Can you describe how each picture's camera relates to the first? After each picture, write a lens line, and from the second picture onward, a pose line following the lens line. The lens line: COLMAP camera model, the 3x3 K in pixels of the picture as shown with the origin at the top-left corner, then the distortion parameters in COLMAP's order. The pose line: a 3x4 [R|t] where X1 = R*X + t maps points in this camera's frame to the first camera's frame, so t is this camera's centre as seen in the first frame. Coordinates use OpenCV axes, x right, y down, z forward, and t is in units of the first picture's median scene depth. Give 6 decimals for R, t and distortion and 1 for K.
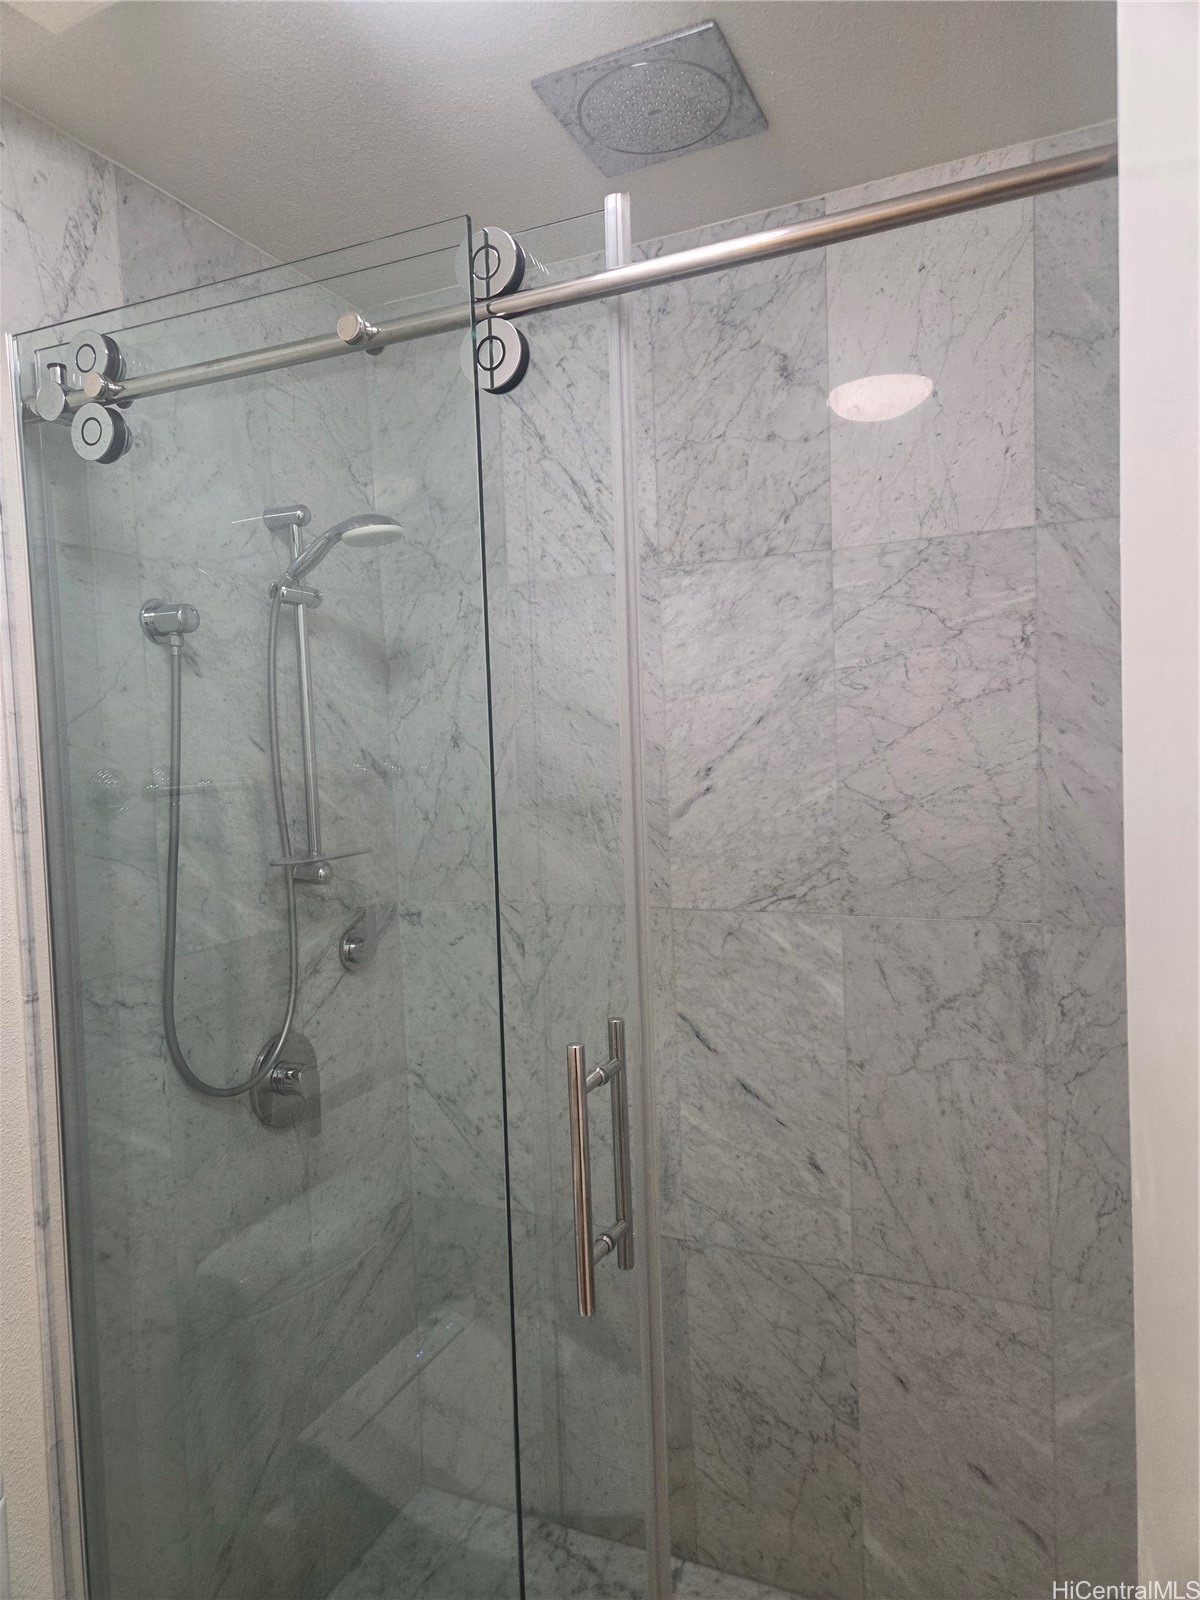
lens RADIAL K [[1057.7, 0, 567.8], [0, 1057.7, 794.9], [0, 0, 1]] dist [0.075575, -0.059082]
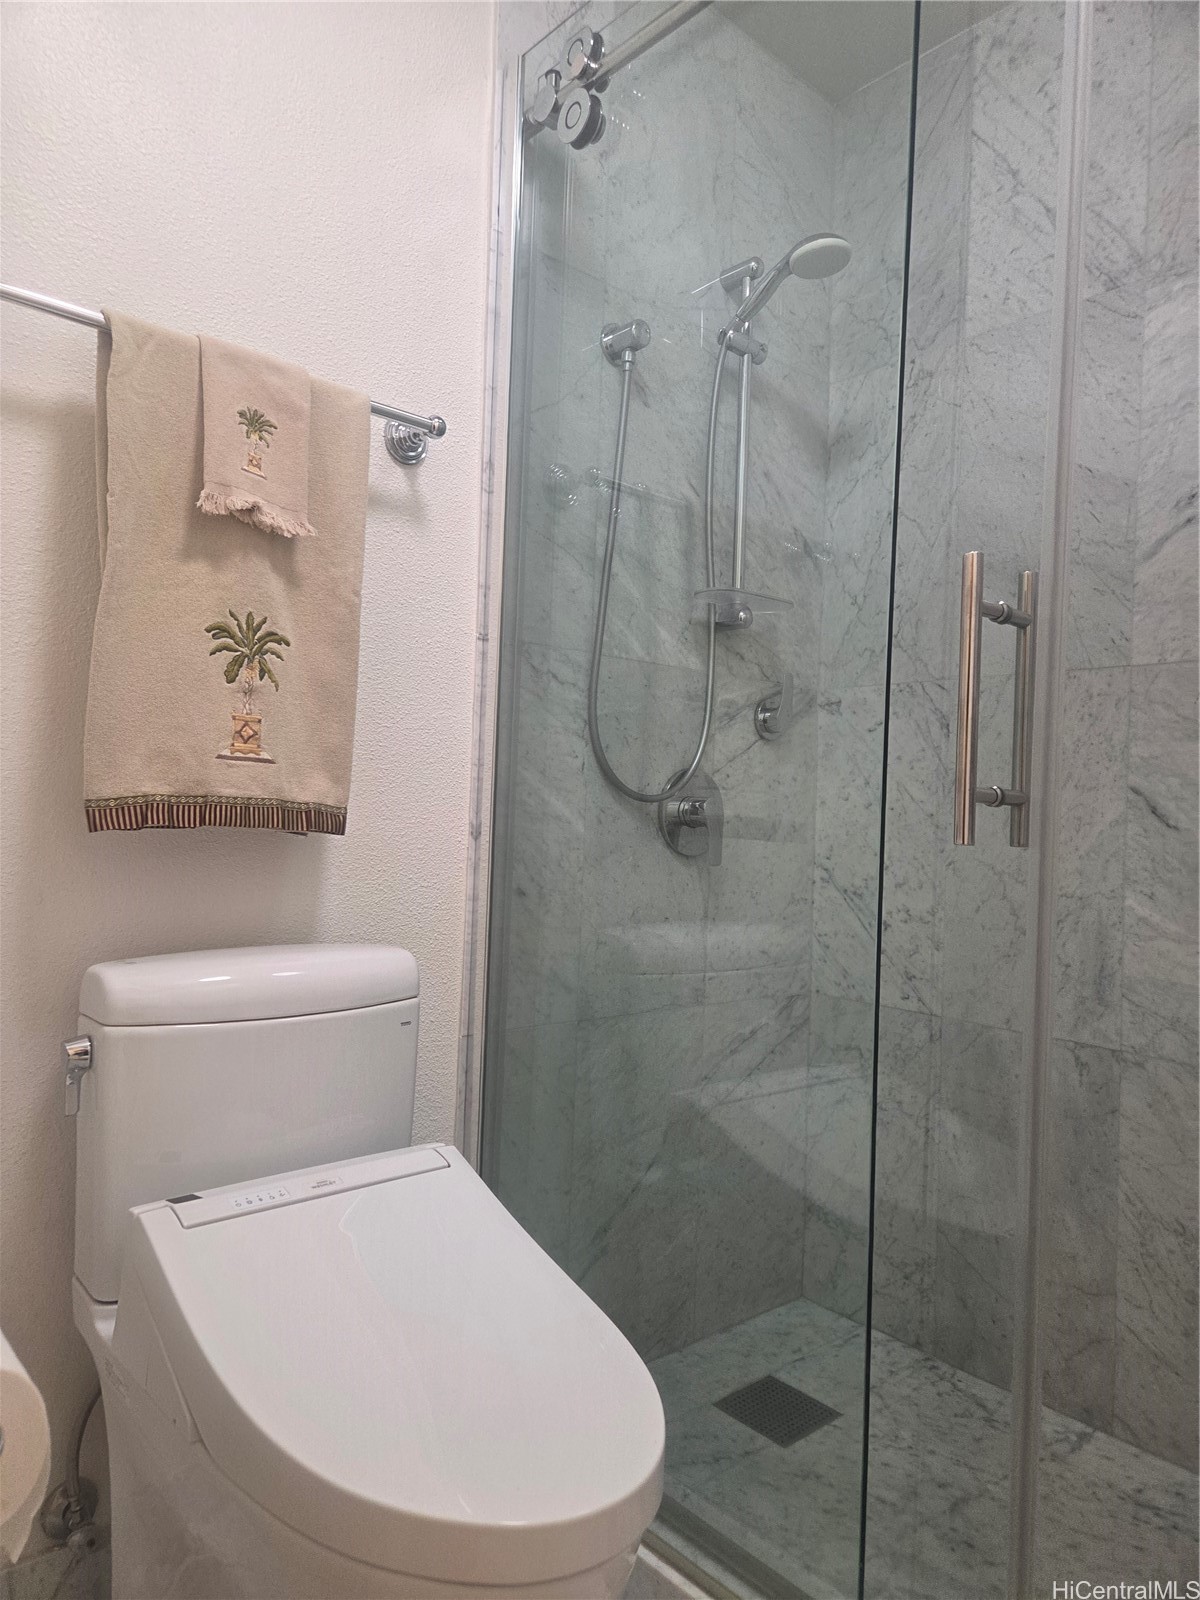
lens RADIAL K [[1057.7, 0, 567.8], [0, 1057.7, 794.9], [0, 0, 1]] dist [0.075575, -0.059082]
pose [[0.907868, 0.067758, -0.413744, 0.050876], [-0.092041, 0.994991, -0.039016, 0.293113], [0.409028, 0.073502, 0.909557, 0.008009]]
